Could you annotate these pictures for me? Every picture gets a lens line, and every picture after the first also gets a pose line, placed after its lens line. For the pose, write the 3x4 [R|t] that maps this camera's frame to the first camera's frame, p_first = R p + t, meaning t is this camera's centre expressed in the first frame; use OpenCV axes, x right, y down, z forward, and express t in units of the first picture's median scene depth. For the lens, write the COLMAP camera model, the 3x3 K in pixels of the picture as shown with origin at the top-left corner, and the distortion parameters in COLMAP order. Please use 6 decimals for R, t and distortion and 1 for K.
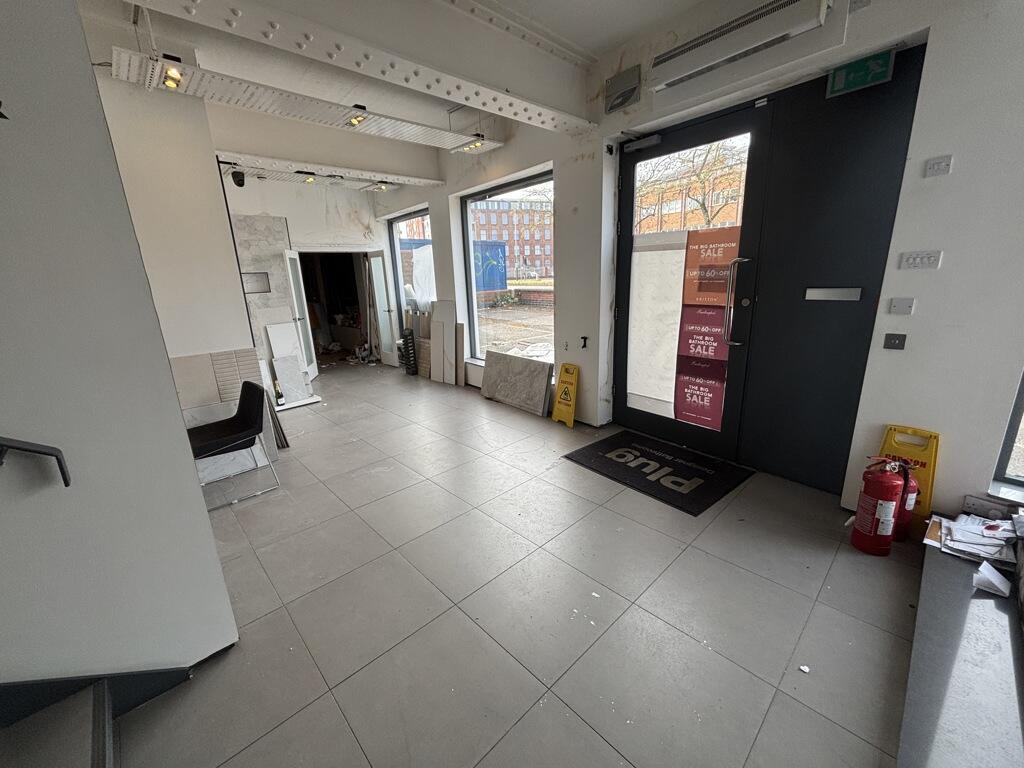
lens RADIAL K [[411.2, 0, 512.0], [0, 411.2, 384.0], [0, 0, 1]] dist [0.000353, -0.000096]
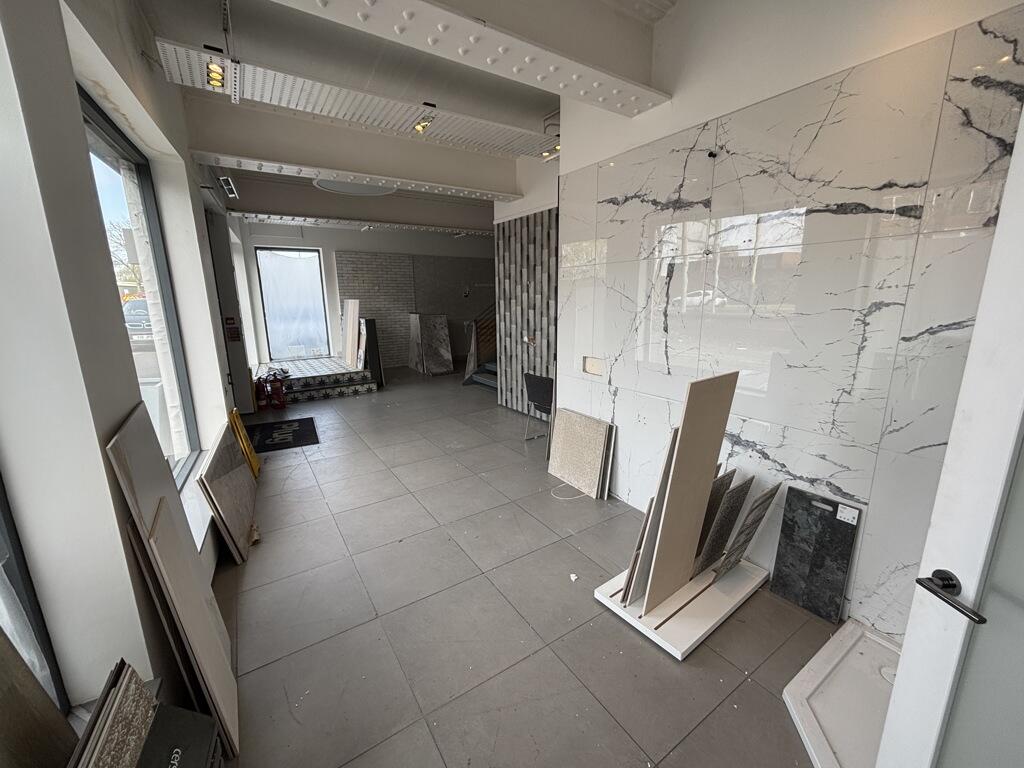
lens RADIAL K [[411.2, 0, 512.0], [0, 411.2, 384.0], [0, 0, 1]] dist [0.000353, -0.000096]
pose [[-0.983867, 0.009786, 0.178635, -0.707453], [0.090077, 0.889799, 0.447374, -0.516208], [-0.154571, 0.456248, -0.876325, 1.971044]]
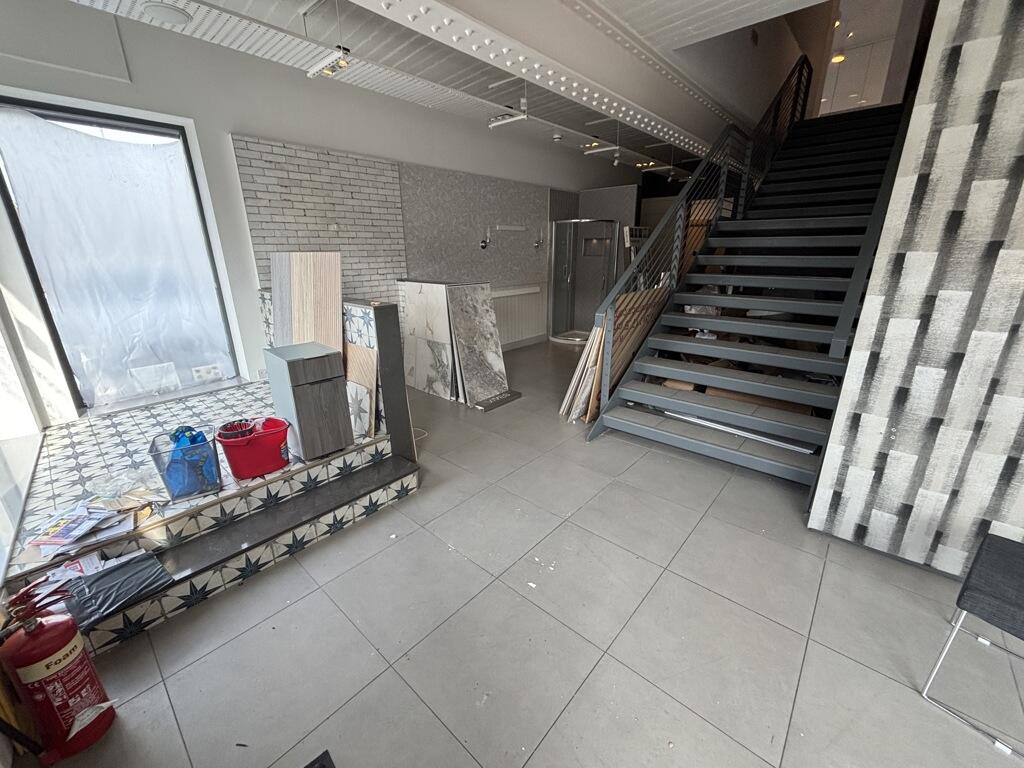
lens RADIAL K [[411.2, 0, 512.0], [0, 411.2, 384.0], [0, 0, 1]] dist [0.000353, -0.000096]
pose [[-0.995122, 0.070587, -0.068911, 0.162817], [0.021442, 0.836636, 0.547339, -0.247401], [0.096289, 0.543192, -0.834069, 0.895947]]
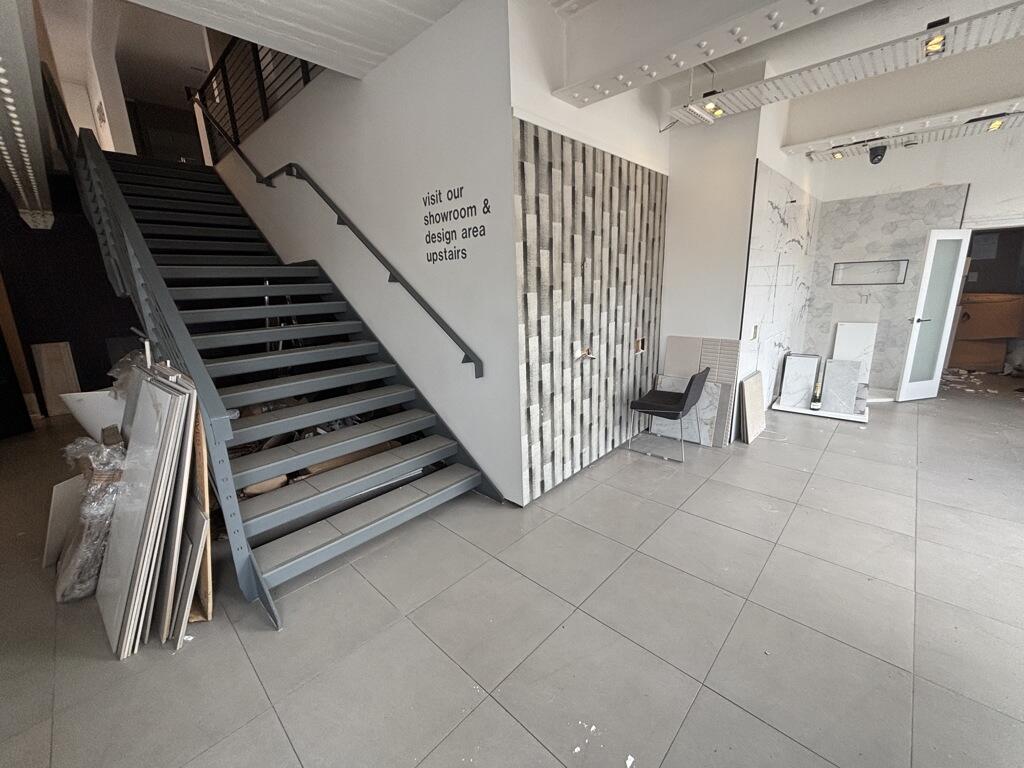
lens RADIAL K [[411.2, 0, 512.0], [0, 411.2, 384.0], [0, 0, 1]] dist [0.000353, -0.000096]
pose [[0.053652, 0.269516, -0.961500, 0.393065], [-0.225794, 0.941222, 0.251233, -0.119086], [0.972697, 0.203622, 0.111354, 0.346470]]
